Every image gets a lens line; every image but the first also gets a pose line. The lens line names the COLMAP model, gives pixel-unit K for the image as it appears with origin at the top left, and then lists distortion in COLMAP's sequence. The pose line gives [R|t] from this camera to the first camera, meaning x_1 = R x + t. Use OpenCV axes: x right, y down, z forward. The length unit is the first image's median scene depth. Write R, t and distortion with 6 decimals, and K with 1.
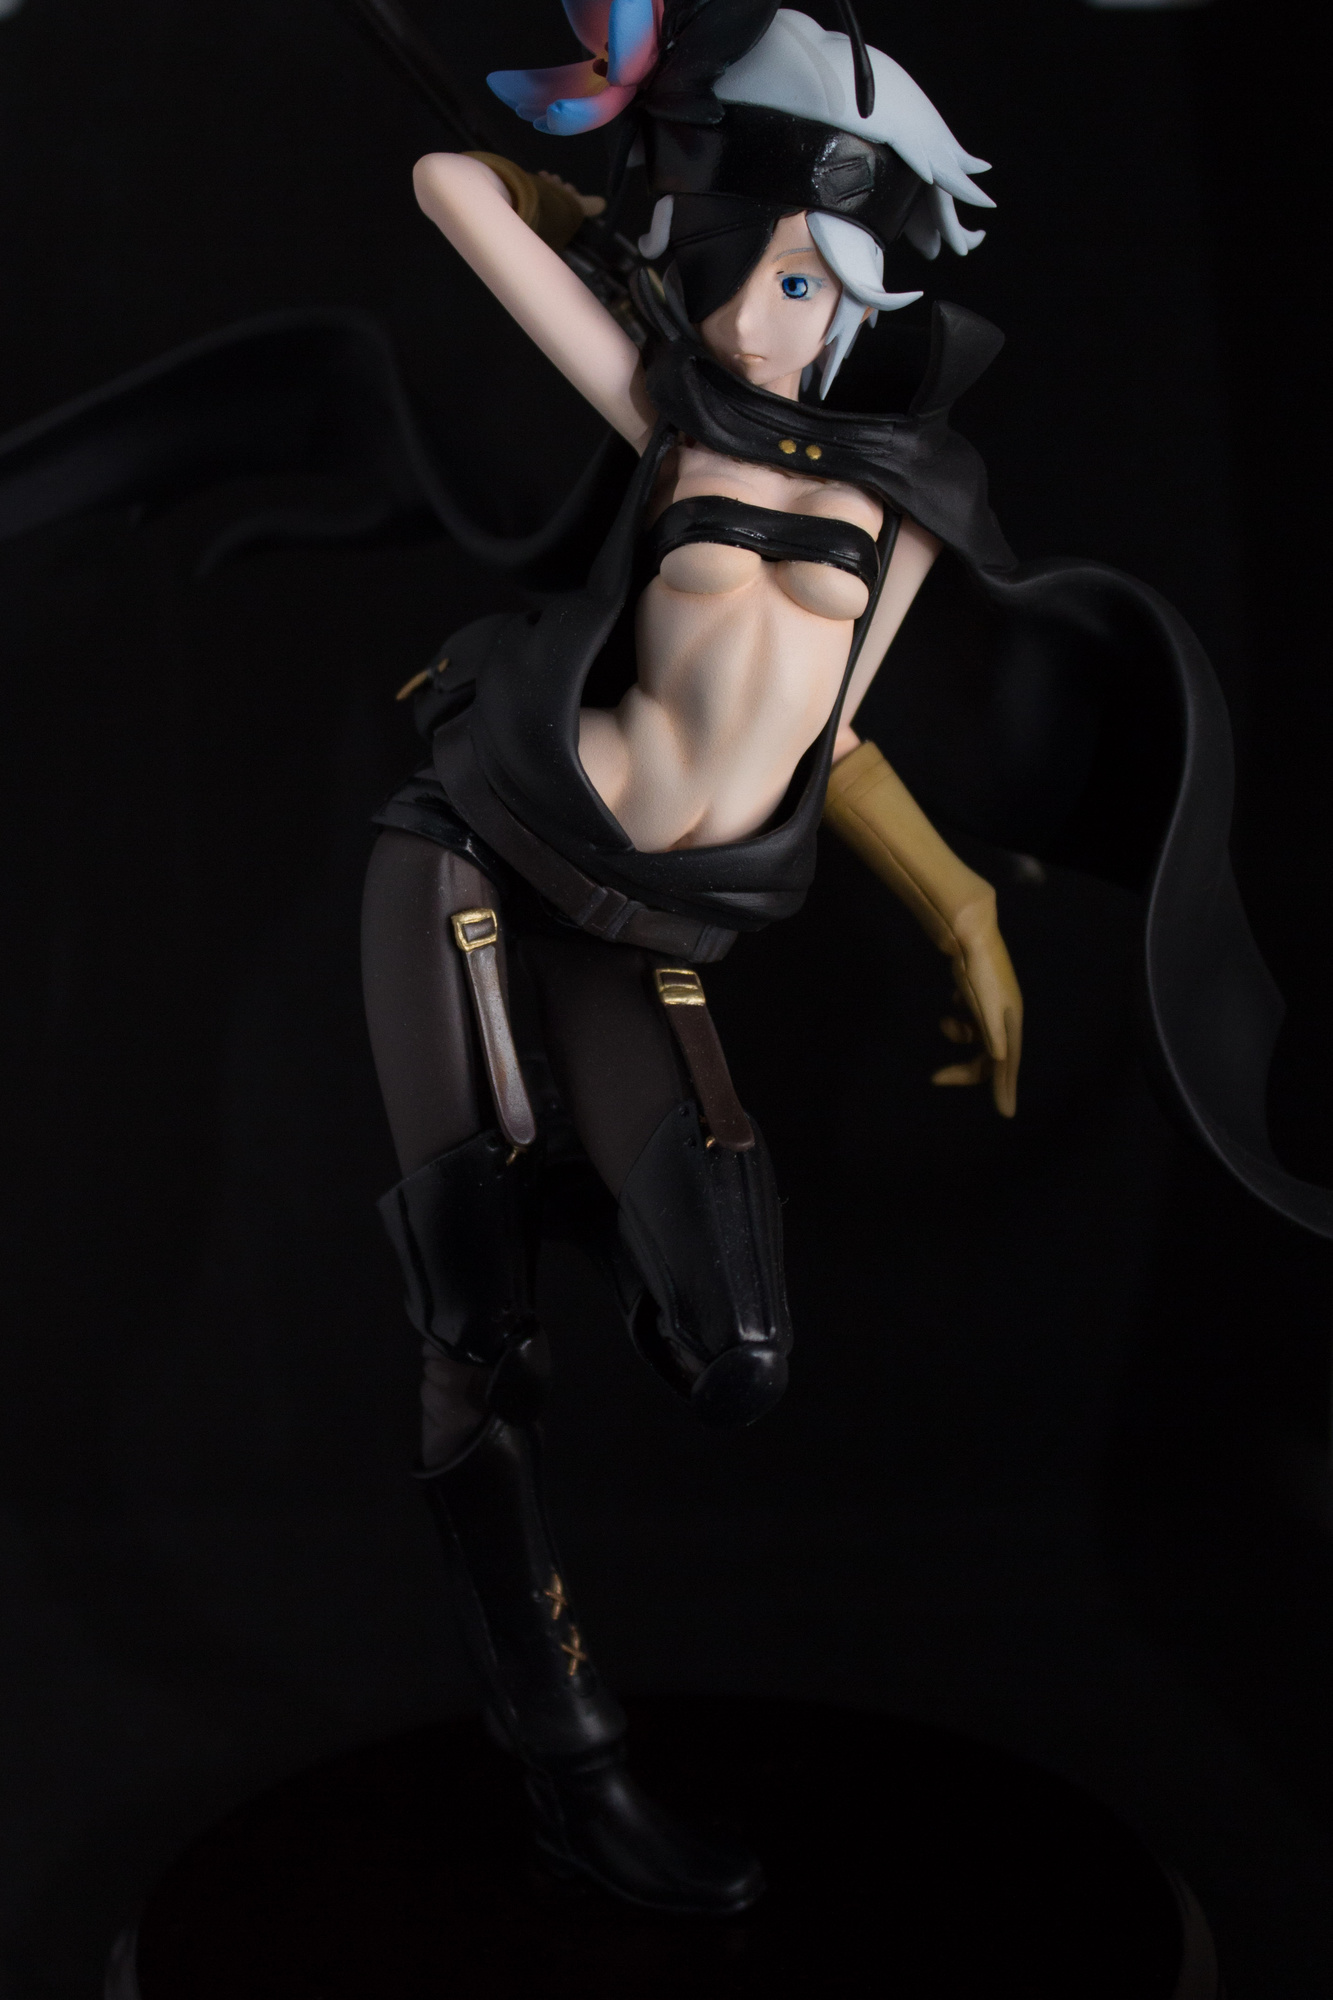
lens RADIAL K [[3501.2, 0, 590.2], [0, 3501.2, 901.7], [0, 0, 1]] dist [-0.058579, -0.040387]
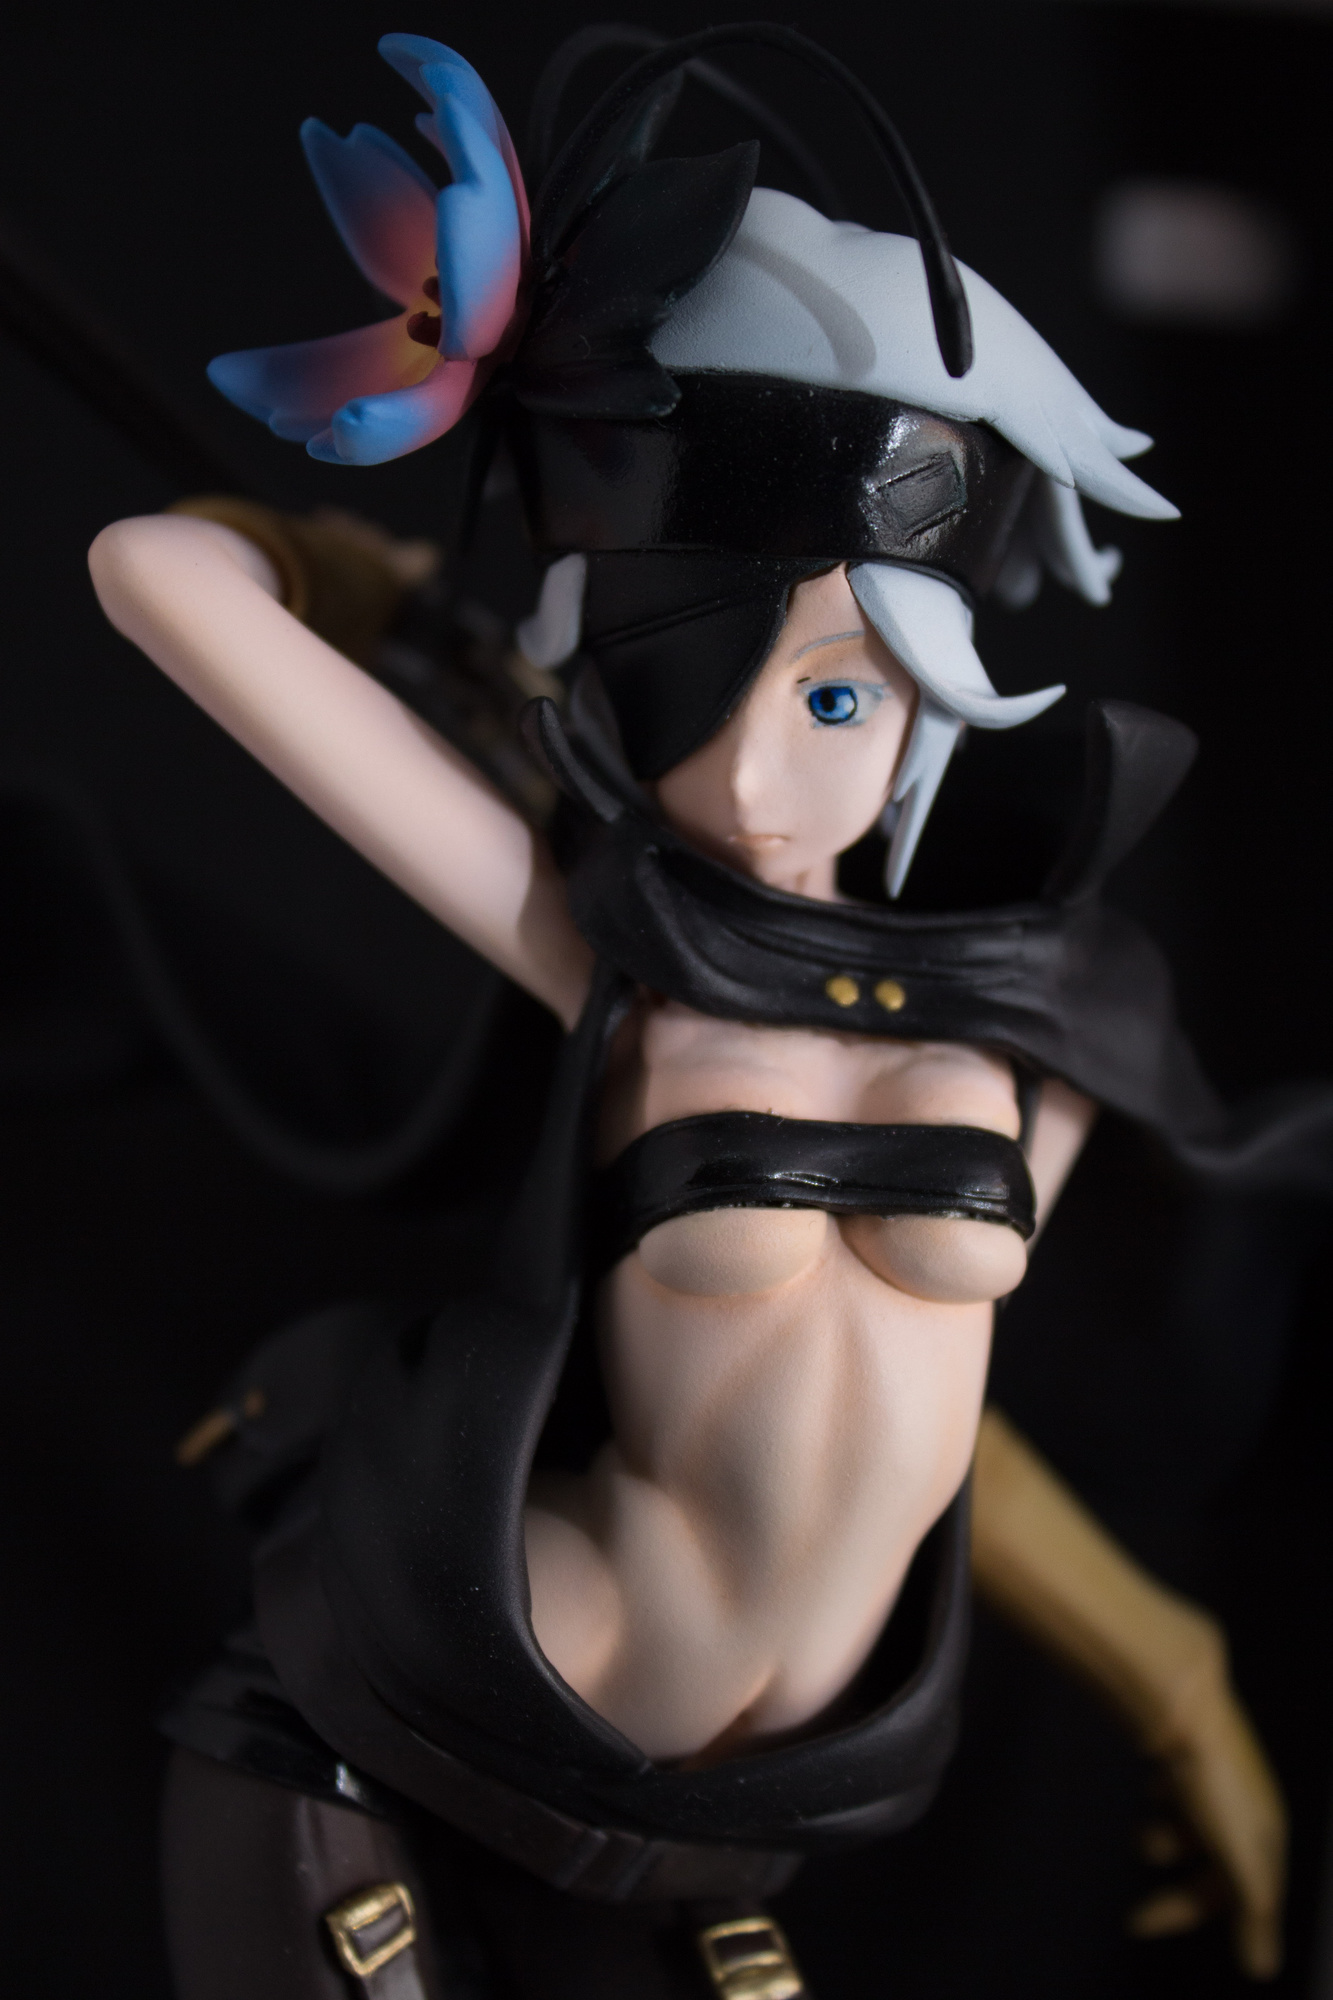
lens RADIAL K [[2869.5, 0, 634.2], [0, 2869.5, 1000.5], [0, 0, 1]] dist [-0.040225, -0.025456]
pose [[0.989564, -0.116214, 0.085194, -0.013762], [0.116267, 0.993208, 0.004356, -0.134691], [-0.085122, 0.005594, 0.996355, 0.559635]]
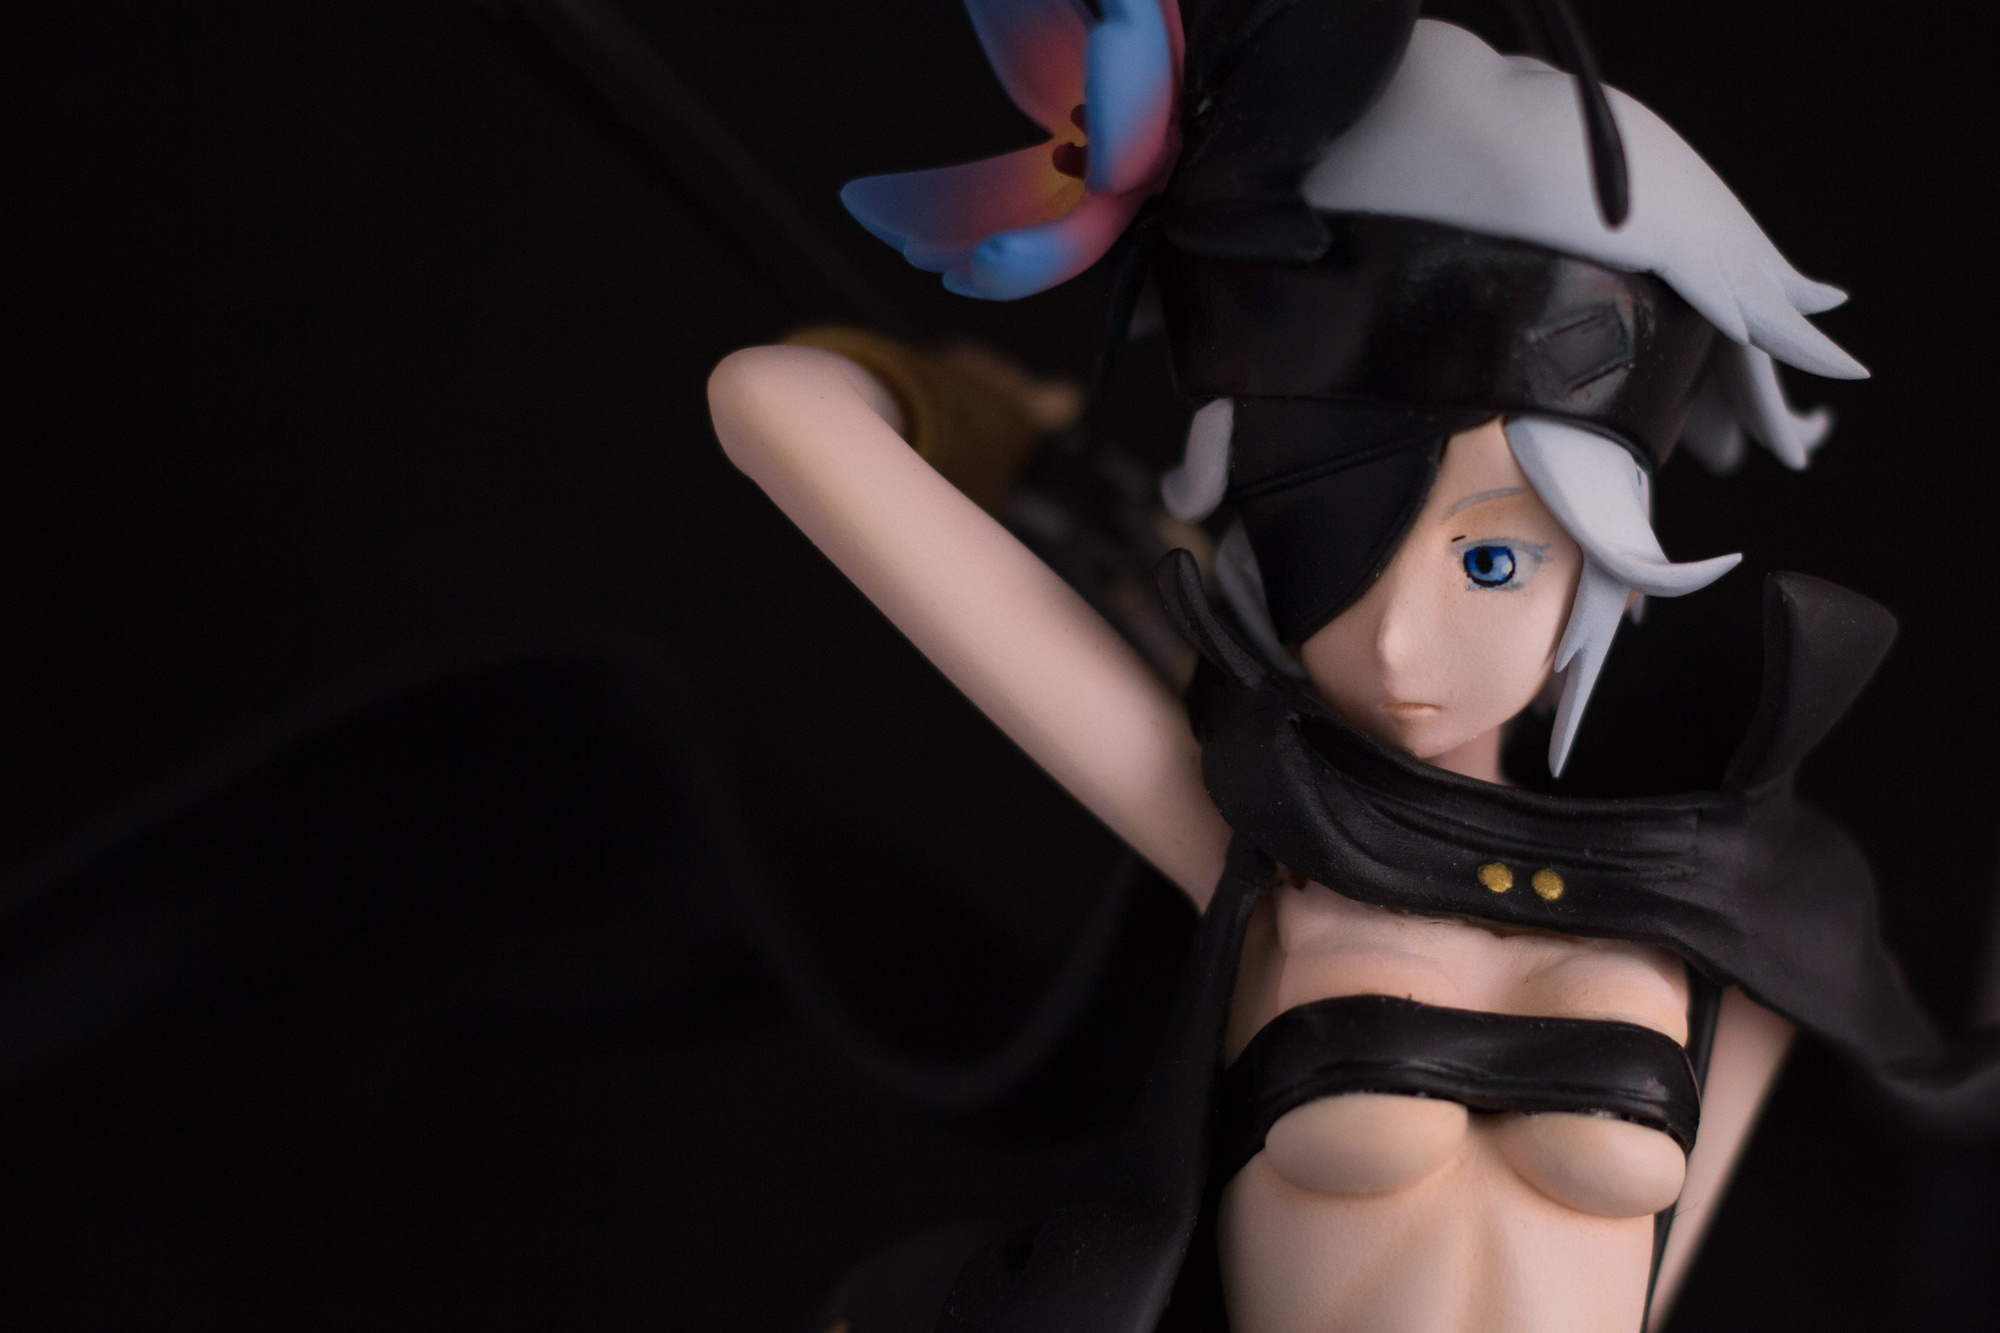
lens RADIAL K [[5123.0, 0, 1001.7], [0, 5123.0, 666.6], [0, 0, 1]] dist [-0.234337, 0.891196]
pose [[0.996901, -0.076252, 0.019349, -0.025920], [0.077907, 0.991062, -0.108287, -0.086629], [-0.010919, 0.109459, 0.993931, 0.272029]]
